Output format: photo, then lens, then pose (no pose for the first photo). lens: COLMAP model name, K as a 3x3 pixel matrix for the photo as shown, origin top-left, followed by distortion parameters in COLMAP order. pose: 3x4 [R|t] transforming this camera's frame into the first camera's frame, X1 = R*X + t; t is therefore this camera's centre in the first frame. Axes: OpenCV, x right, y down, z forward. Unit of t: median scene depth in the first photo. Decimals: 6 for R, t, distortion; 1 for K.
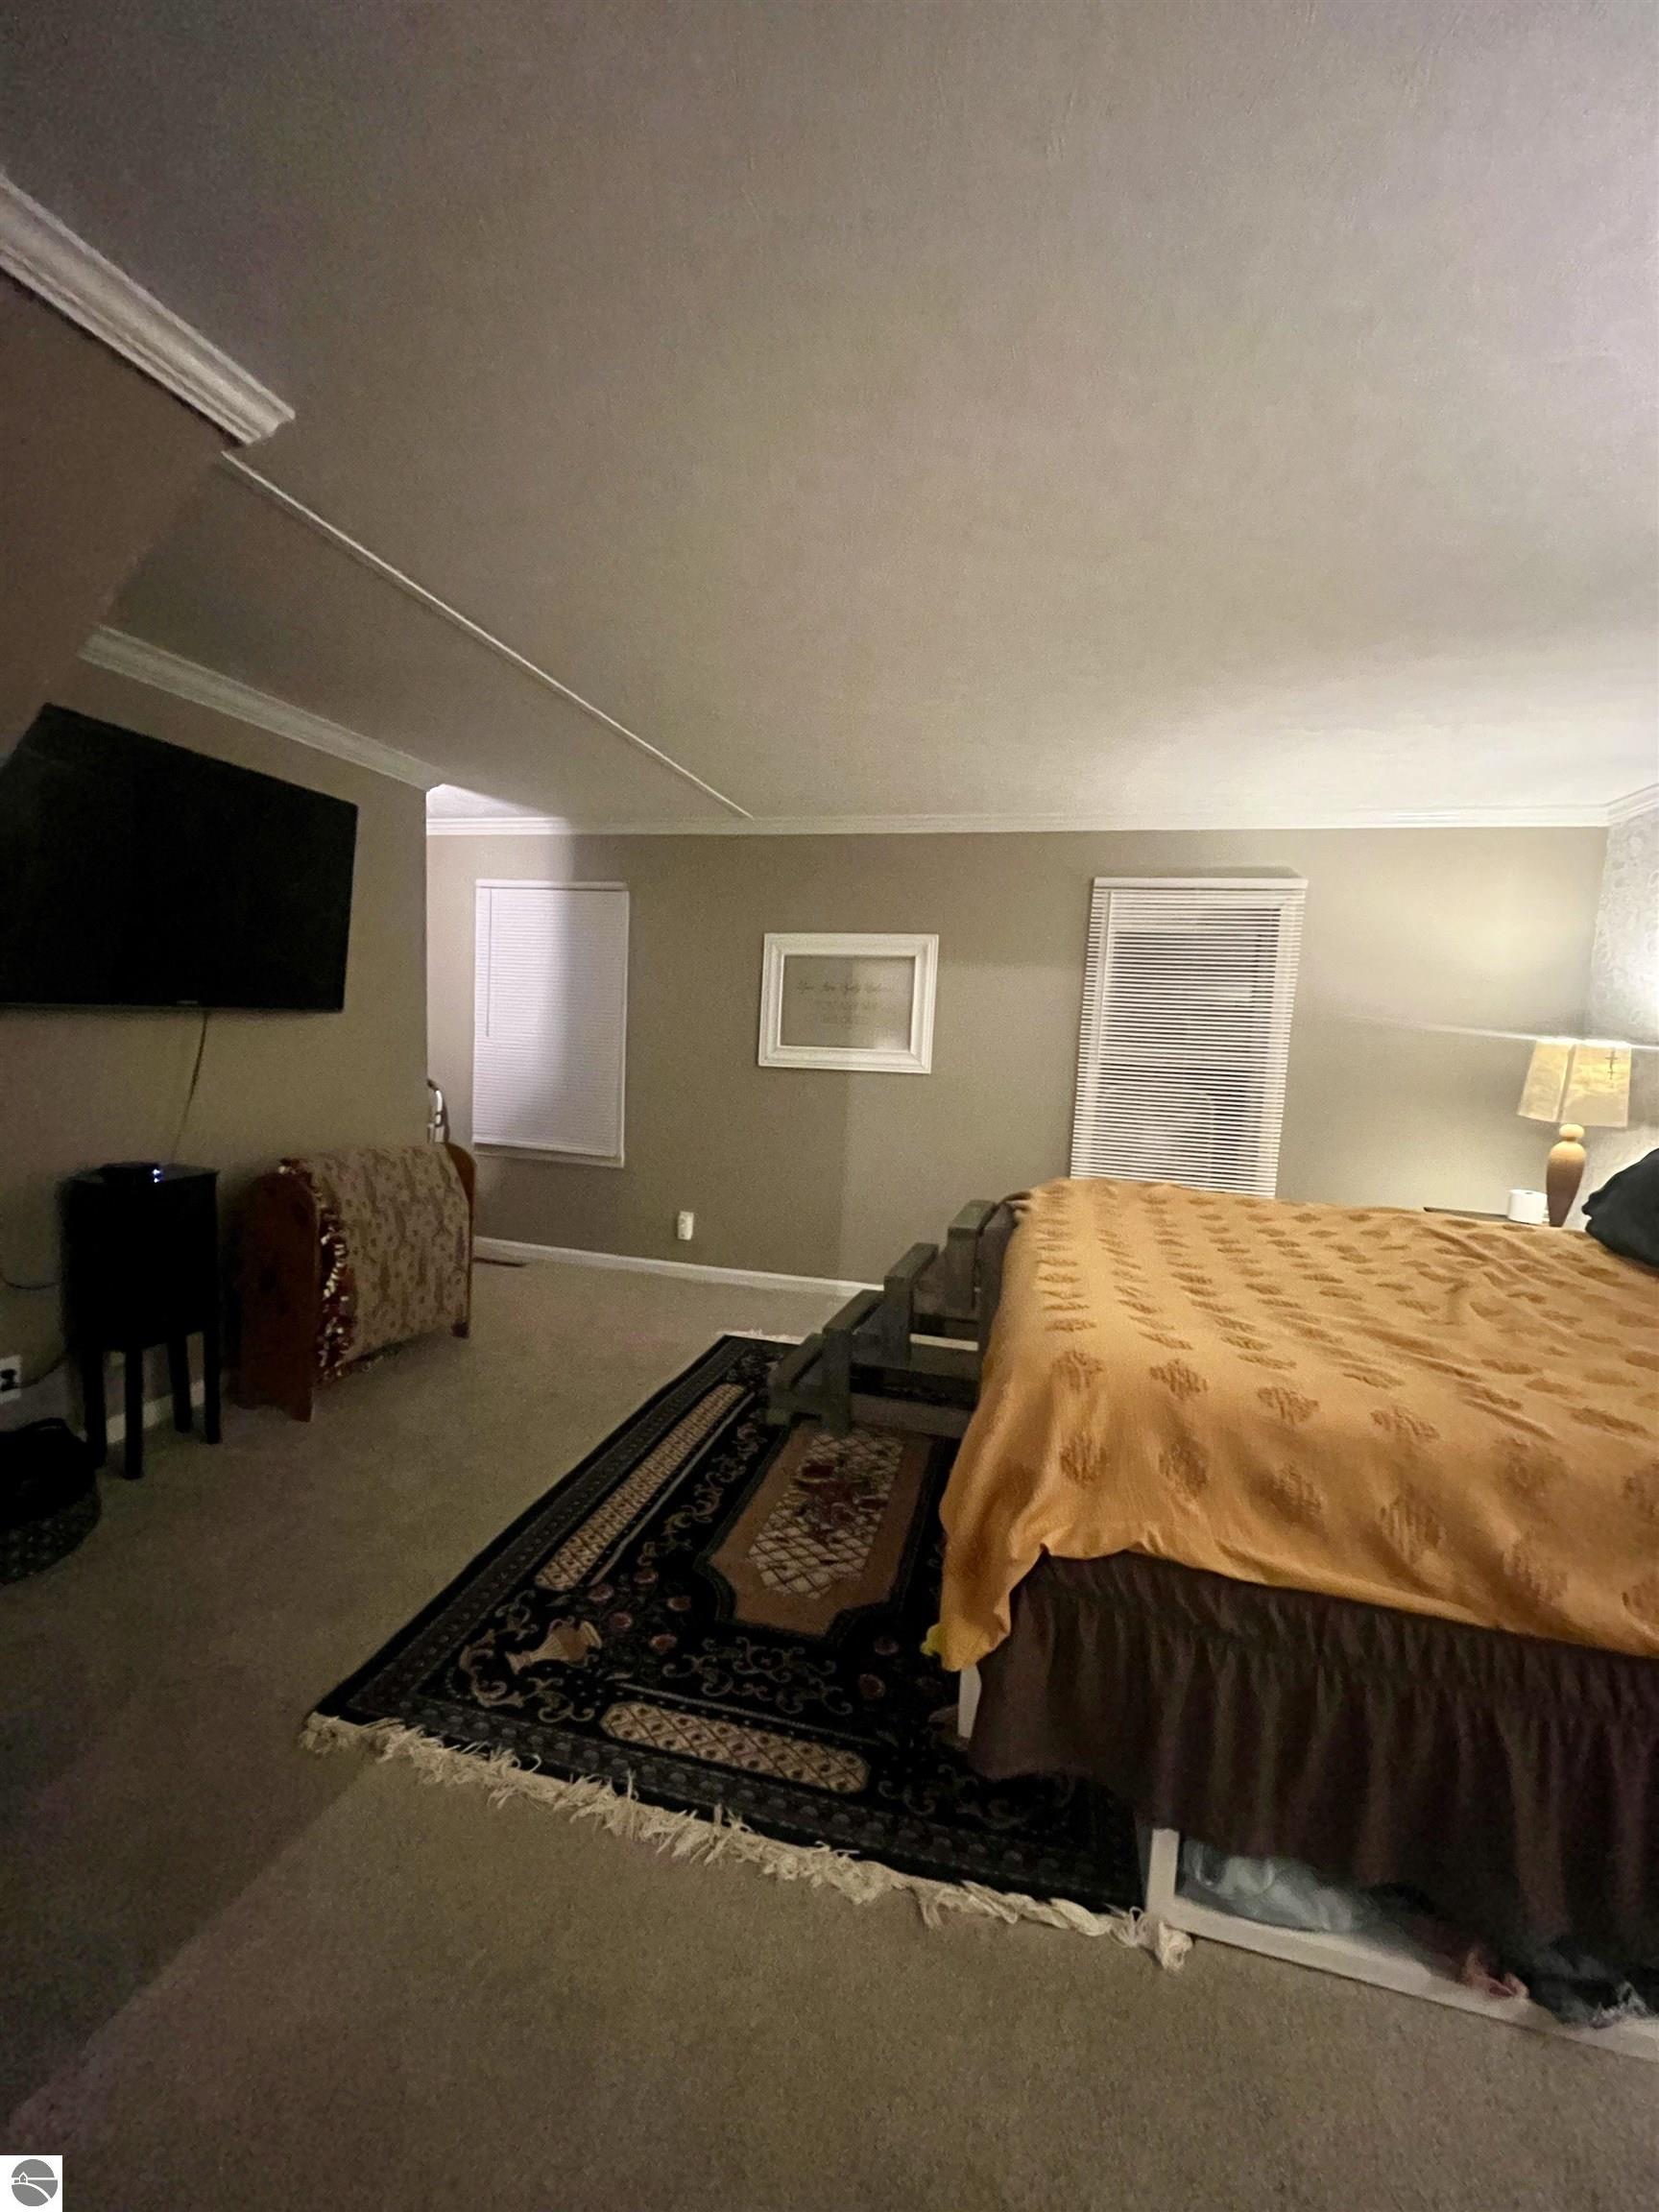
lens RADIAL K [[891.8, 0, 826.9], [0, 891.8, 1101.6], [0, 0, 1]] dist [-0.008309, 0.000468]
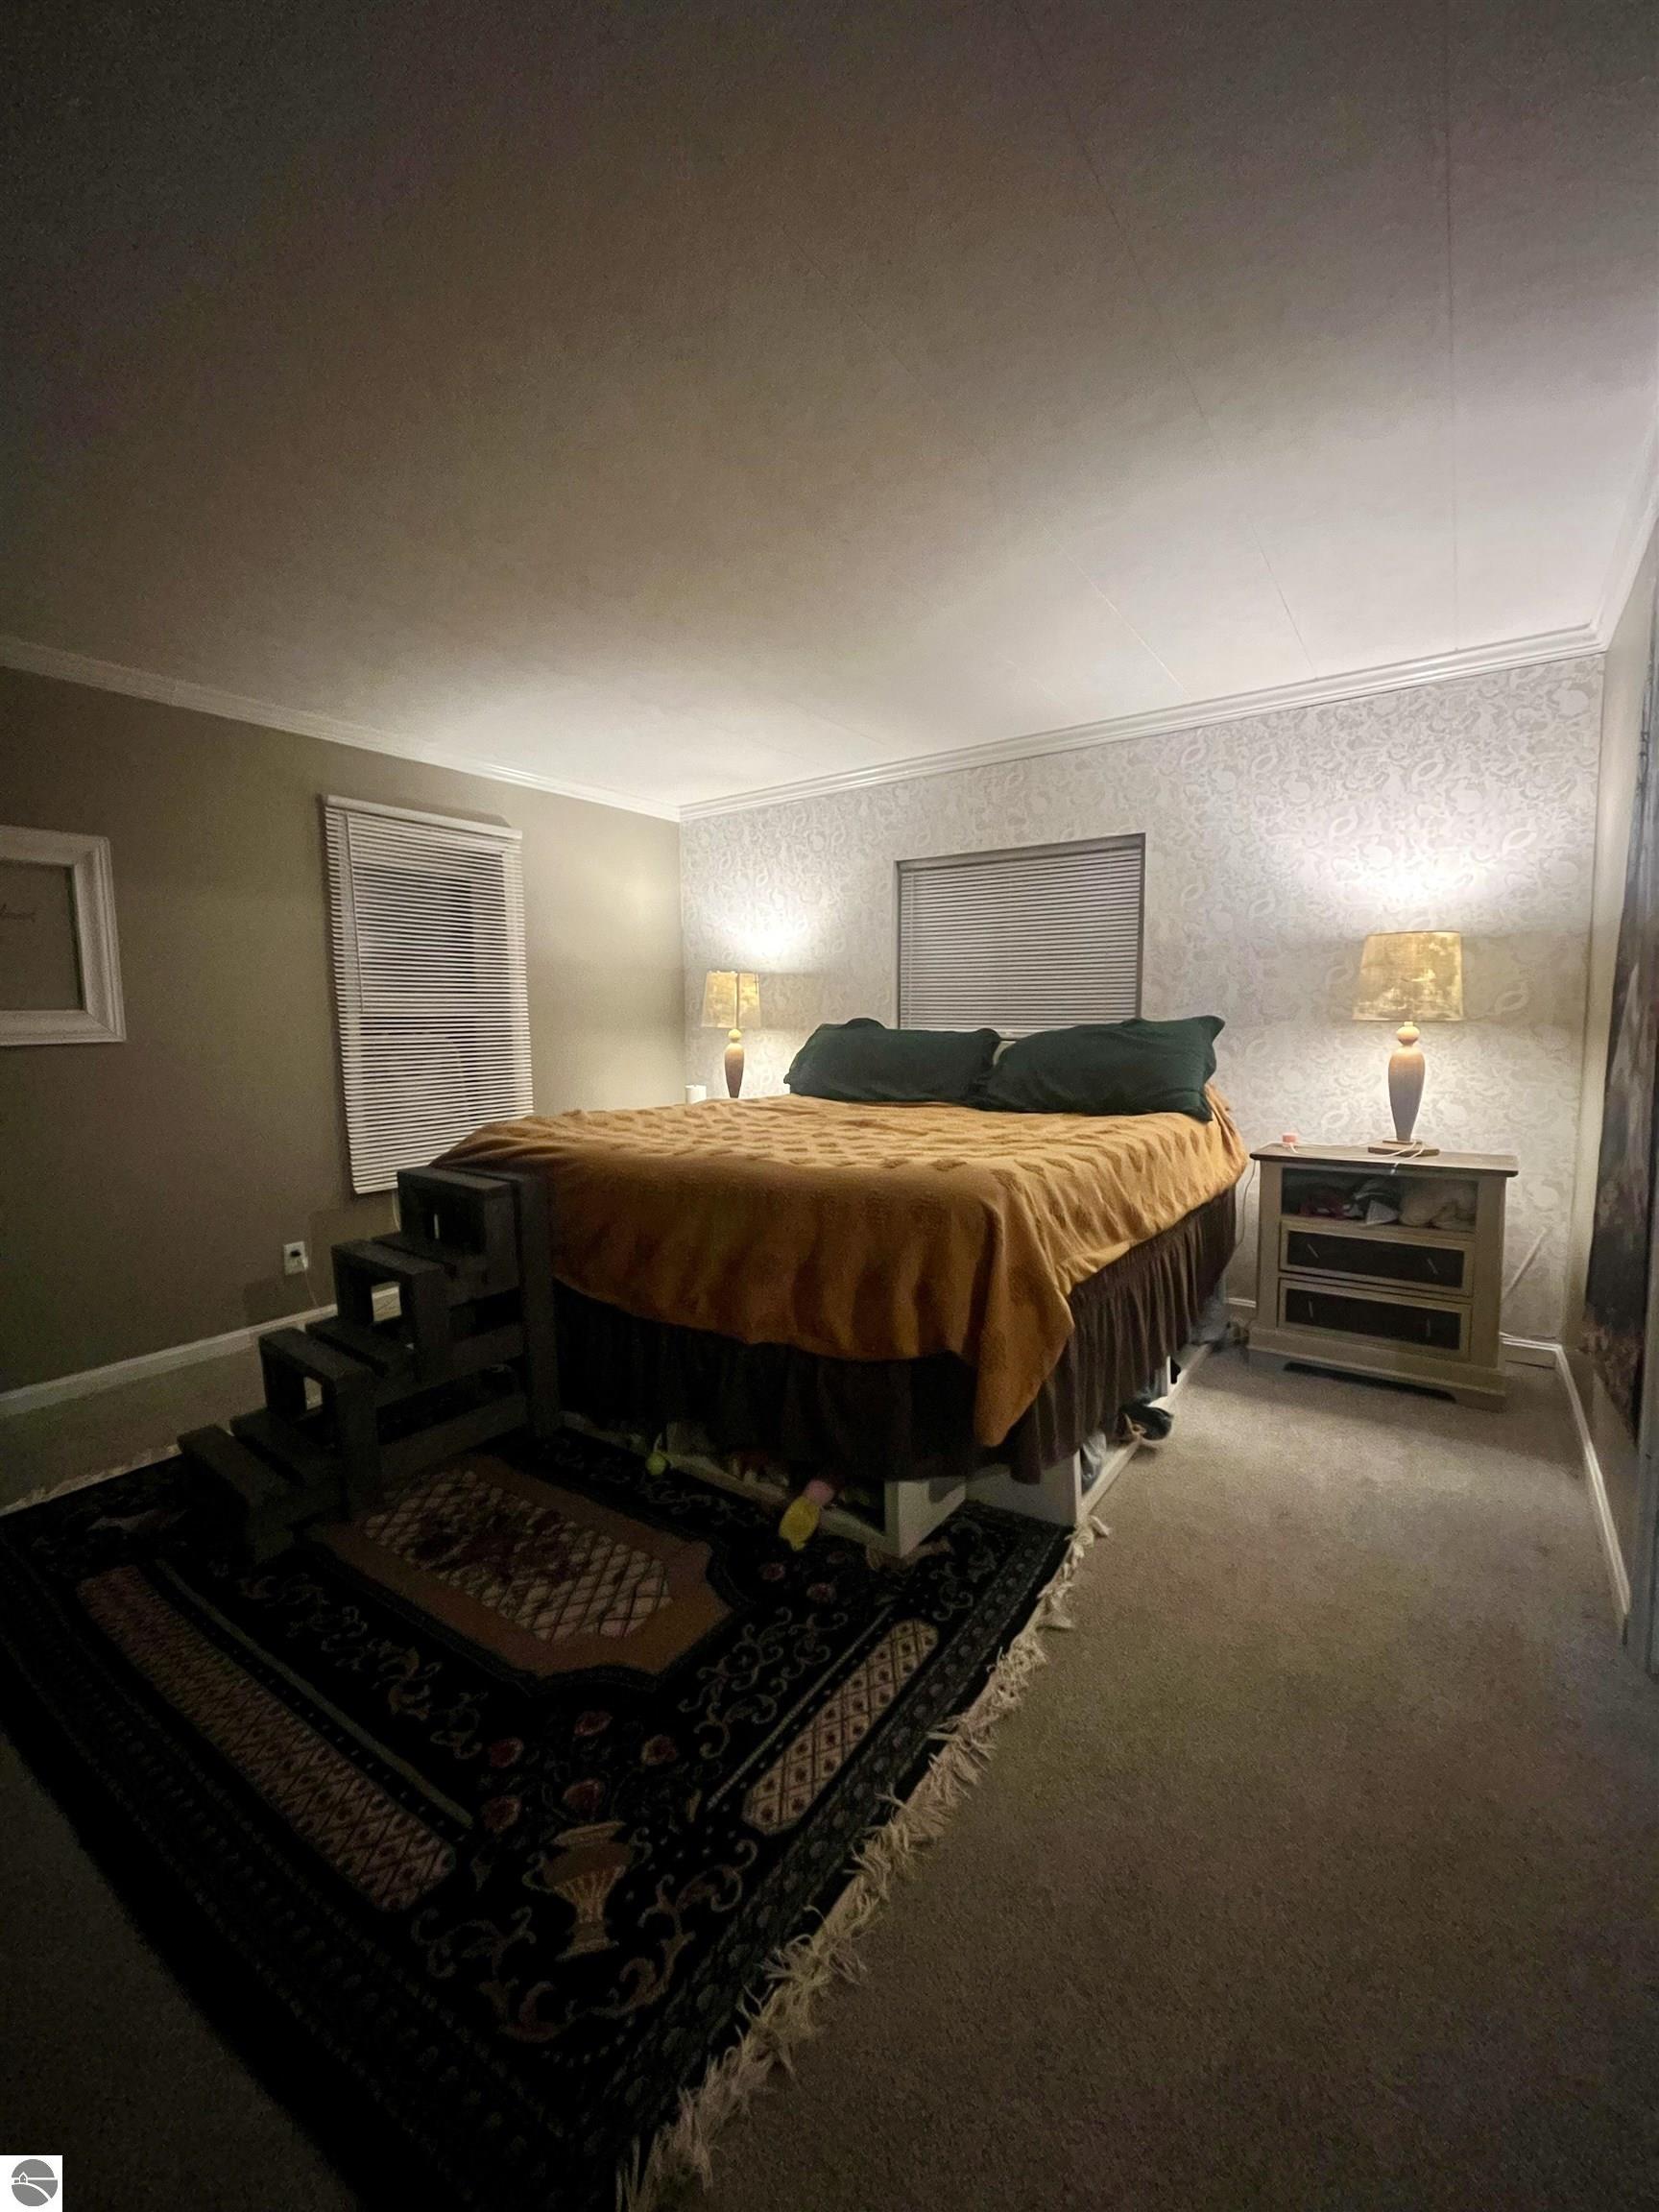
lens RADIAL K [[891.8, 0, 826.9], [0, 891.8, 1101.6], [0, 0, 1]] dist [-0.008309, 0.000468]
pose [[0.348318, -0.137297, 0.927267, -0.717989], [0.115095, 0.987994, 0.103055, 0.012528], [-0.930284, 0.070828, 0.359939, 0.540390]]
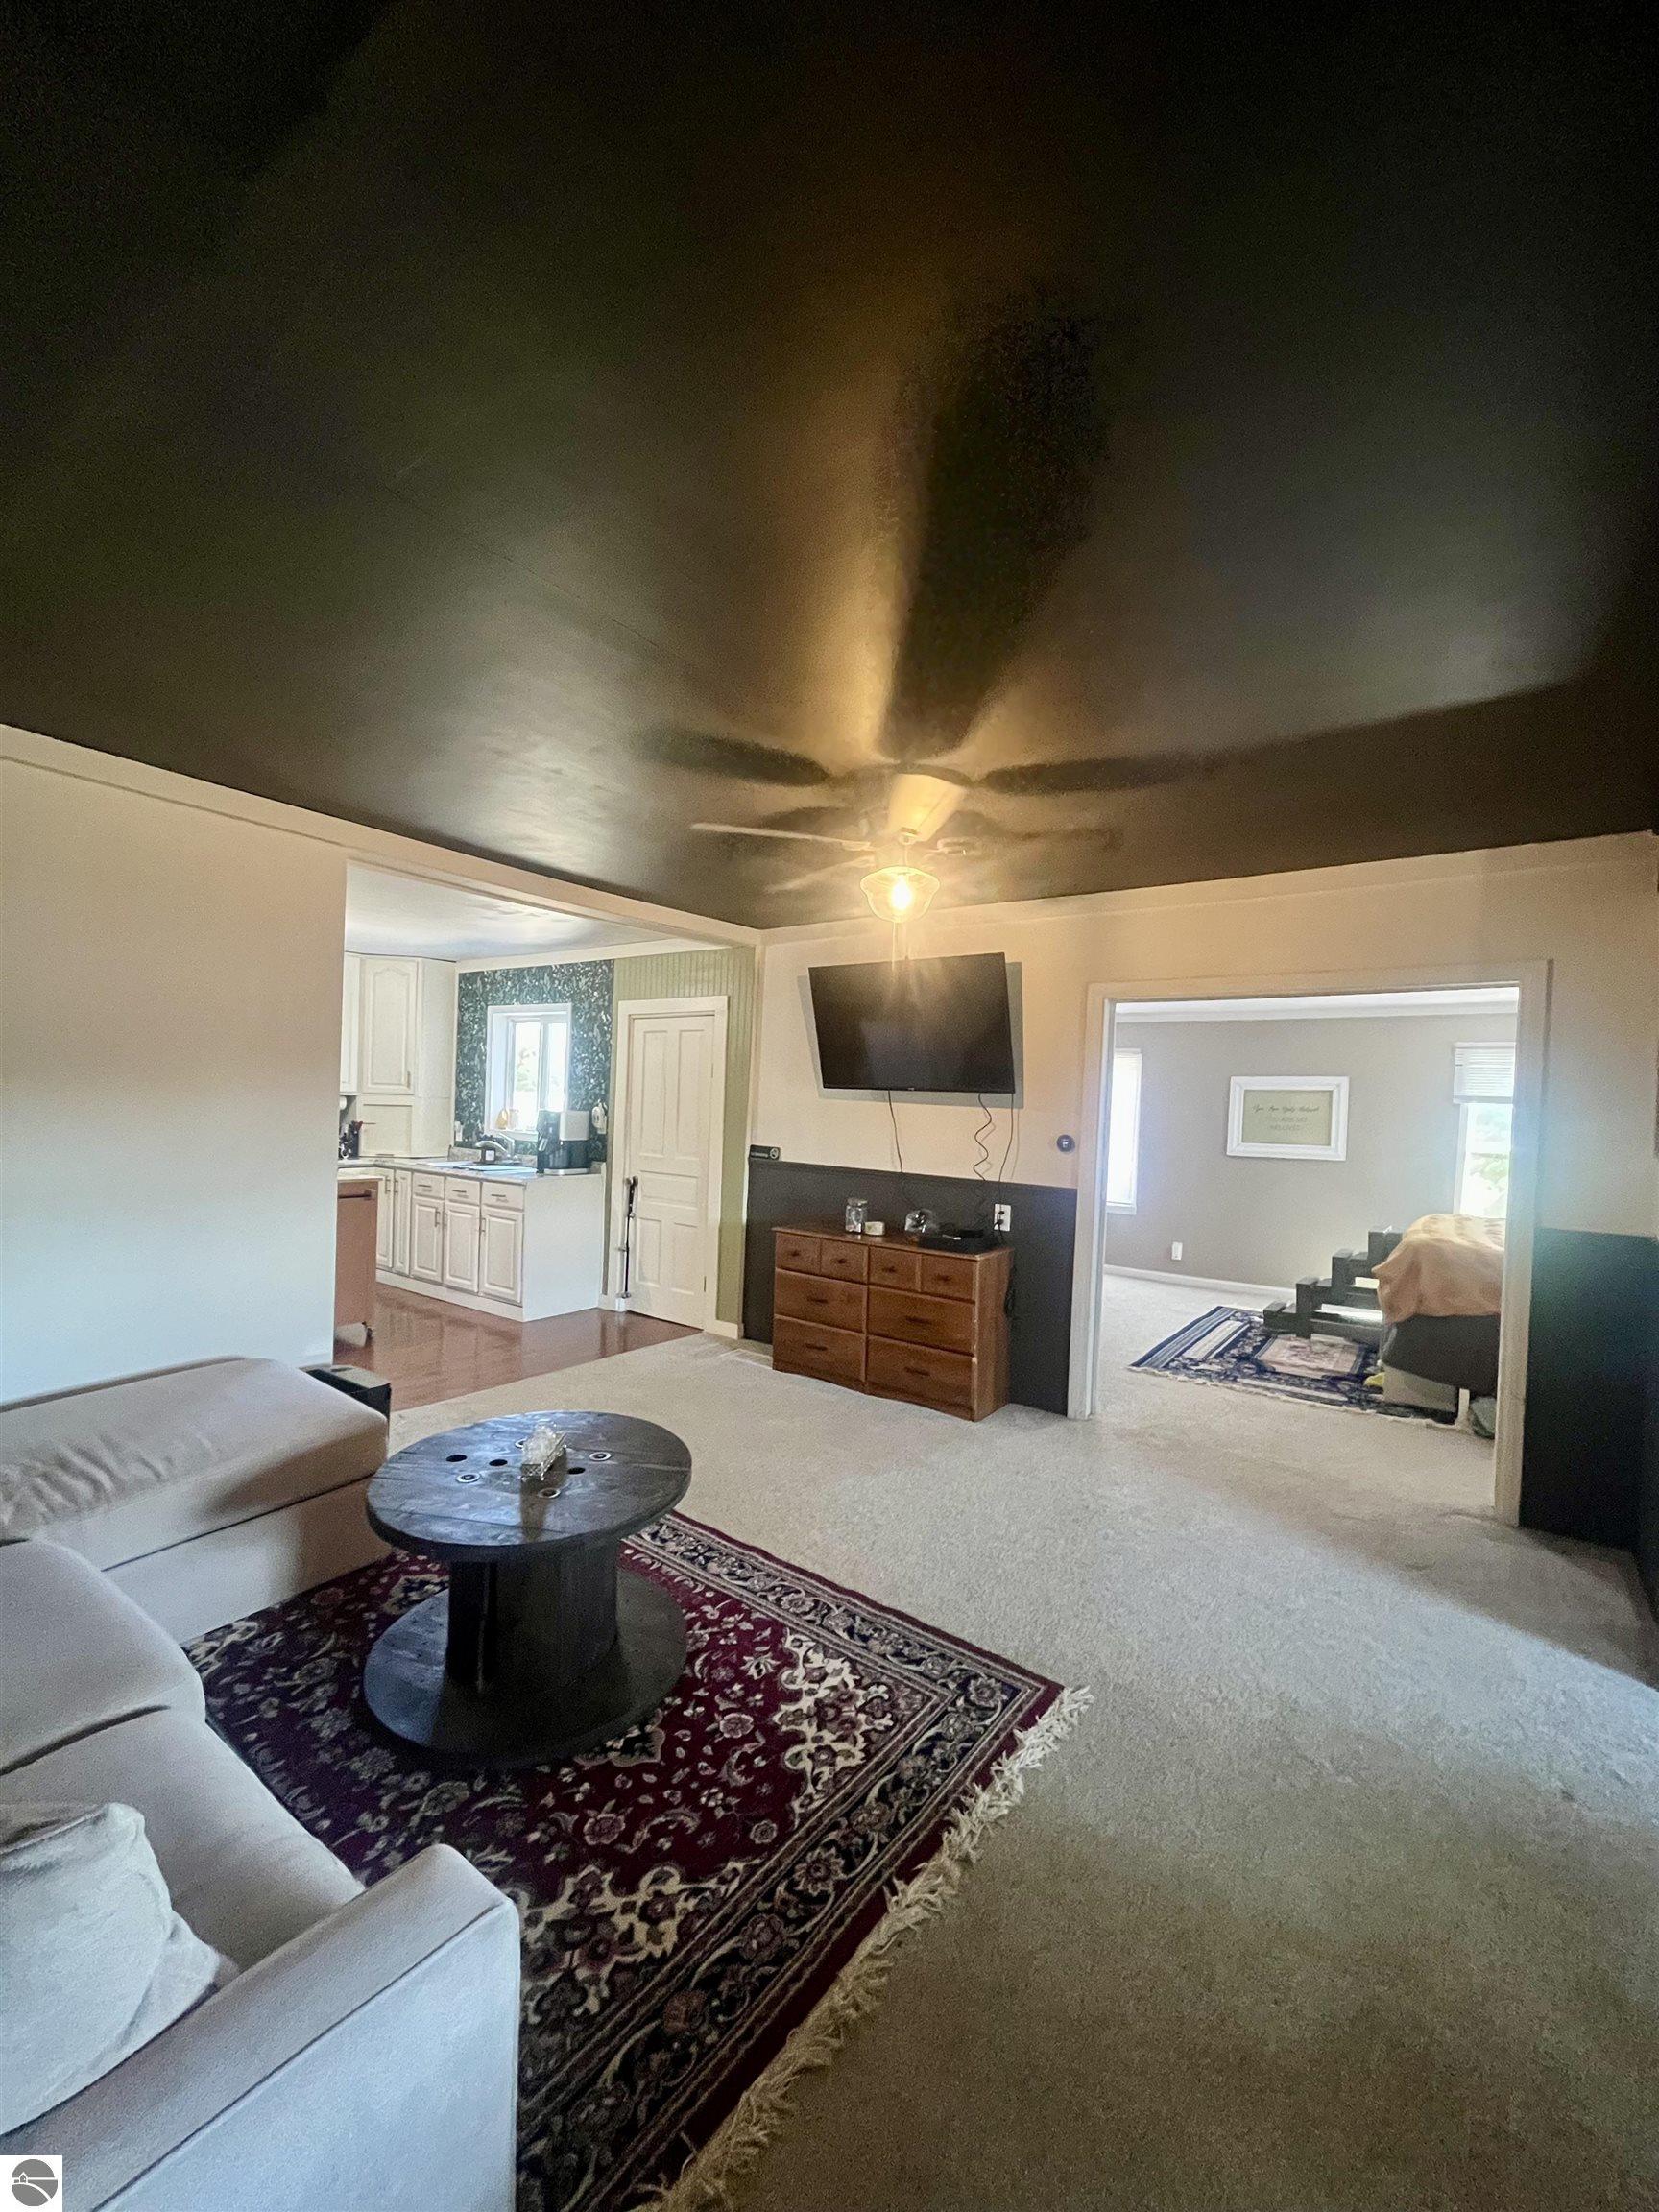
lens RADIAL K [[891.8, 0, 826.9], [0, 891.8, 1101.6], [0, 0, 1]] dist [-0.008309, 0.000468]
pose [[0.929710, -0.003502, -0.368276, -0.356777], [-0.036670, 0.994106, -0.102027, 0.130786], [0.366463, 0.108360, 0.924101, -1.847579]]
